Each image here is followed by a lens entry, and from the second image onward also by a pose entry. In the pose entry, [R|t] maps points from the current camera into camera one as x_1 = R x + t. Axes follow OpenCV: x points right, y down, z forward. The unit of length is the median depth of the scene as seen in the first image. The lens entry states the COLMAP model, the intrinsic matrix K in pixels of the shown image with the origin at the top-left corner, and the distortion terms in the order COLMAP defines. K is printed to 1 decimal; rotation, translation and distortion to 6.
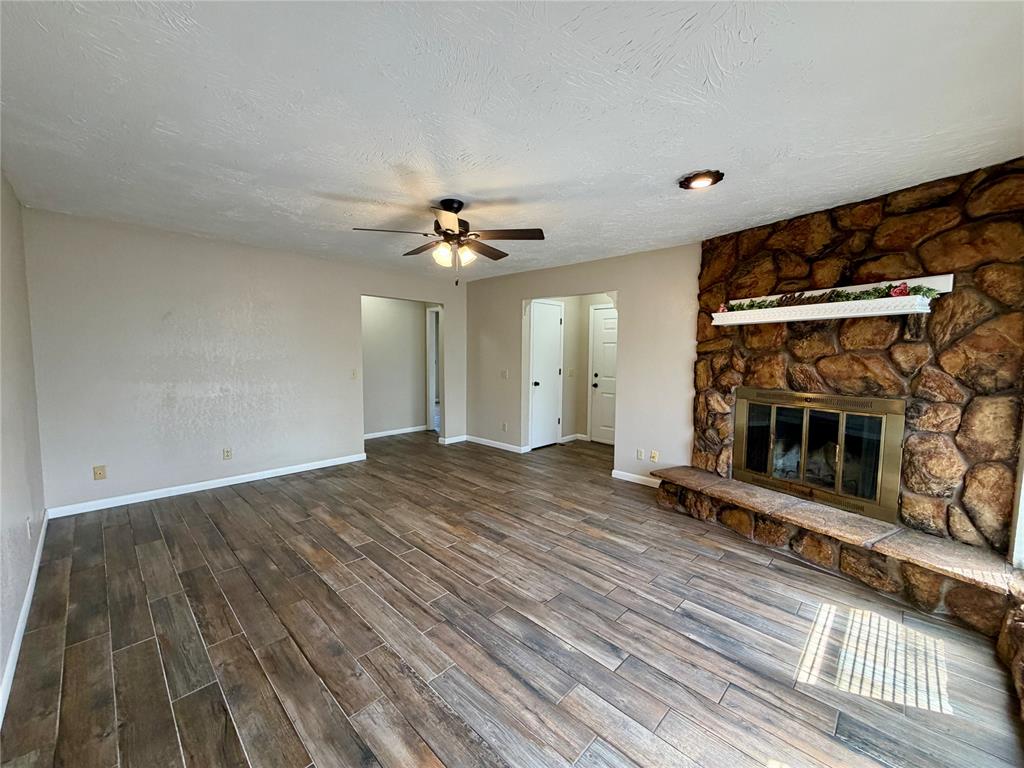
lens RADIAL K [[407.3, 0, 510.4], [0, 407.3, 383.8], [0, 0, 1]] dist [-0.000021, 0.000086]
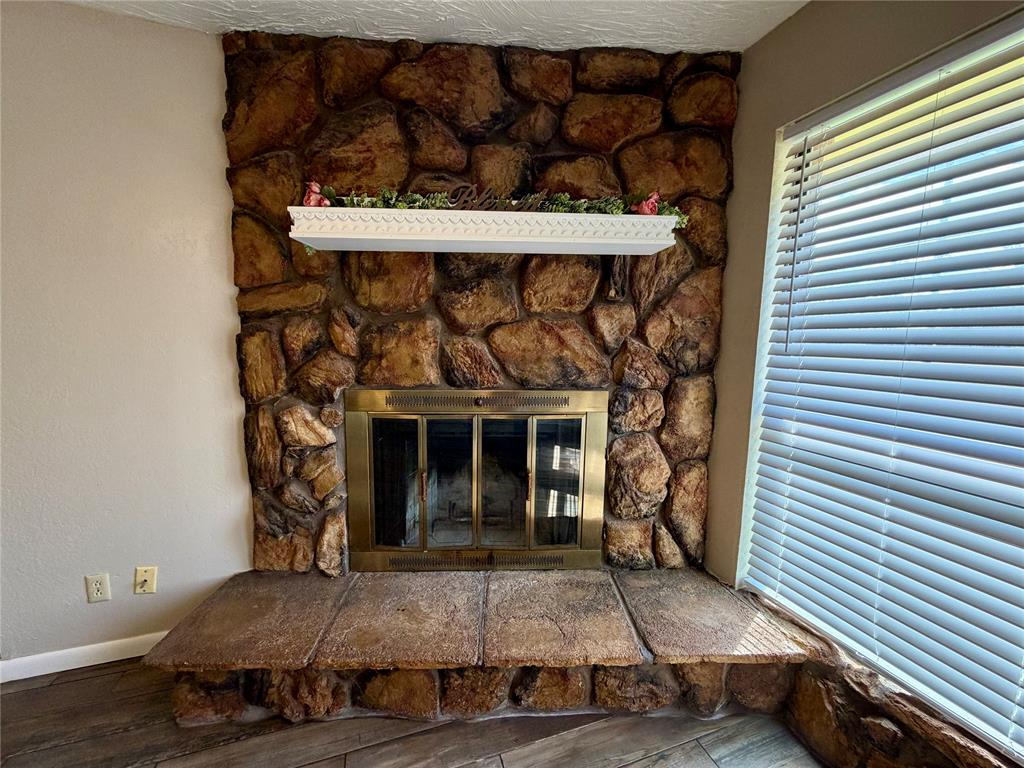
lens RADIAL K [[407.3, 0, 510.4], [0, 407.3, 383.8], [0, 0, 1]] dist [-0.000021, 0.000086]
pose [[0.453679, -0.105868, 0.884855, 0.280326], [0.058195, 0.994319, 0.089127, -0.035561], [-0.889263, 0.011059, 0.457262, 0.766466]]
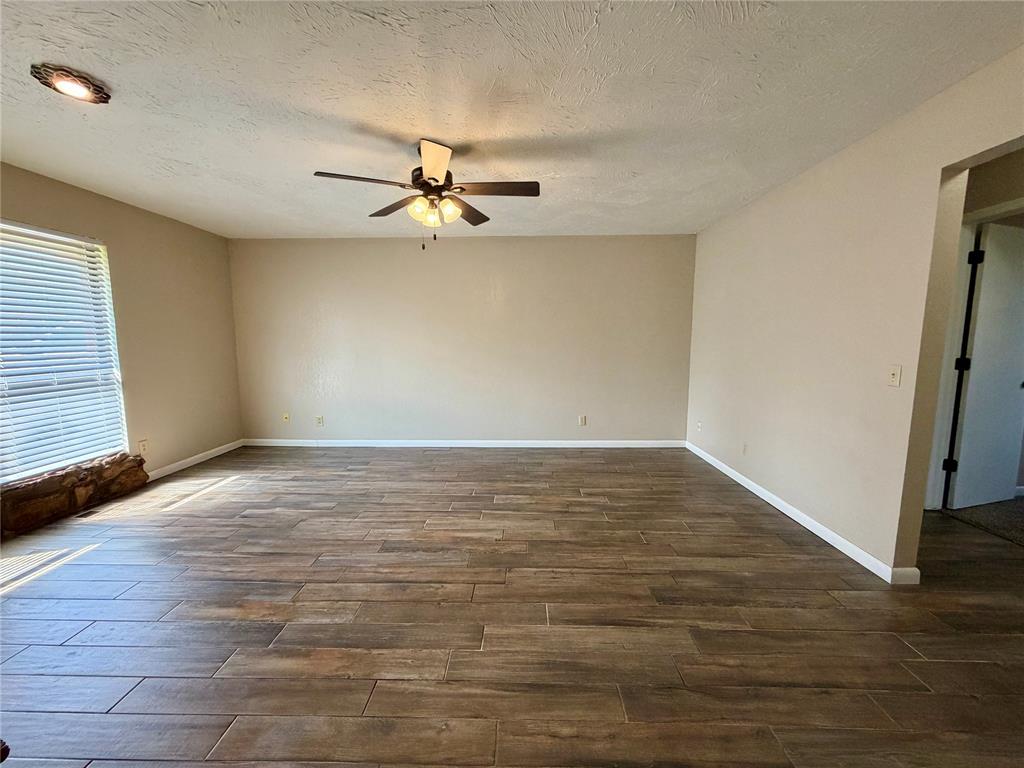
lens RADIAL K [[407.3, 0, 510.4], [0, 407.3, 383.8], [0, 0, 1]] dist [-0.000021, 0.000086]
pose [[-0.736054, 0.064617, -0.673831, 0.354599], [-0.059523, 0.985400, 0.159514, -0.105428], [0.674300, 0.157520, -0.721462, 1.844289]]
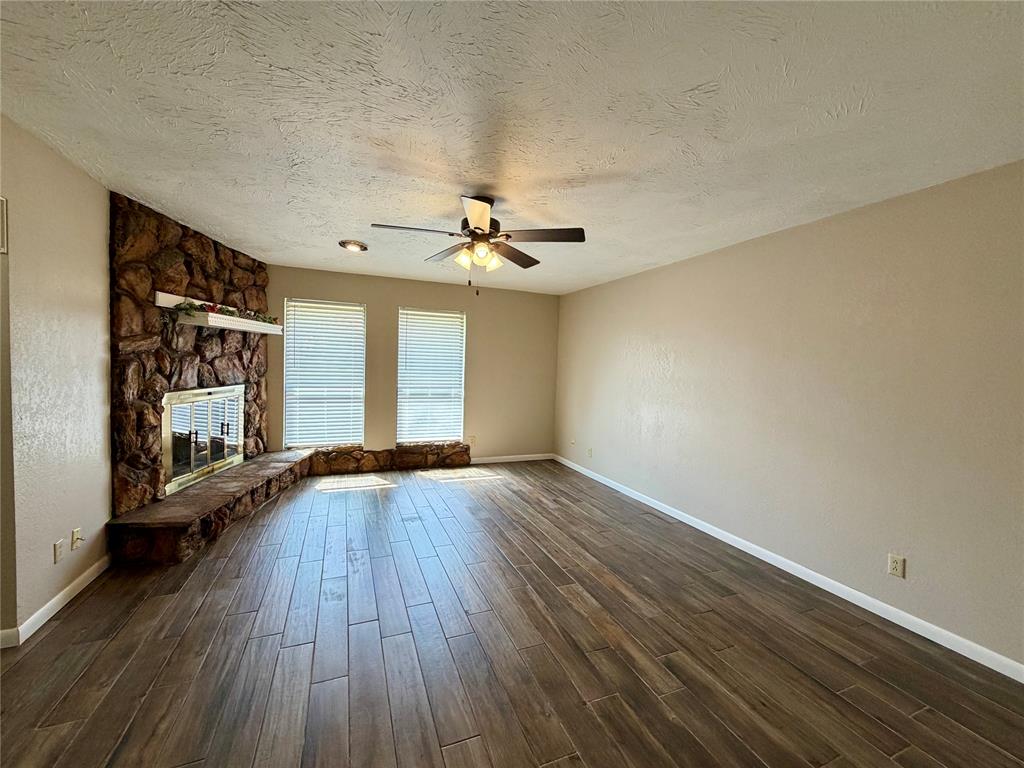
lens RADIAL K [[409.5, 0, 509.0], [0, 409.5, 377.1], [0, 0, 1]] dist [0.002310, 0.000184]
pose [[-0.914140, -0.053766, 0.401817, -0.598141], [-0.010443, 0.993961, 0.109239, -0.162914], [-0.405263, 0.095663, -0.909181, 1.879794]]
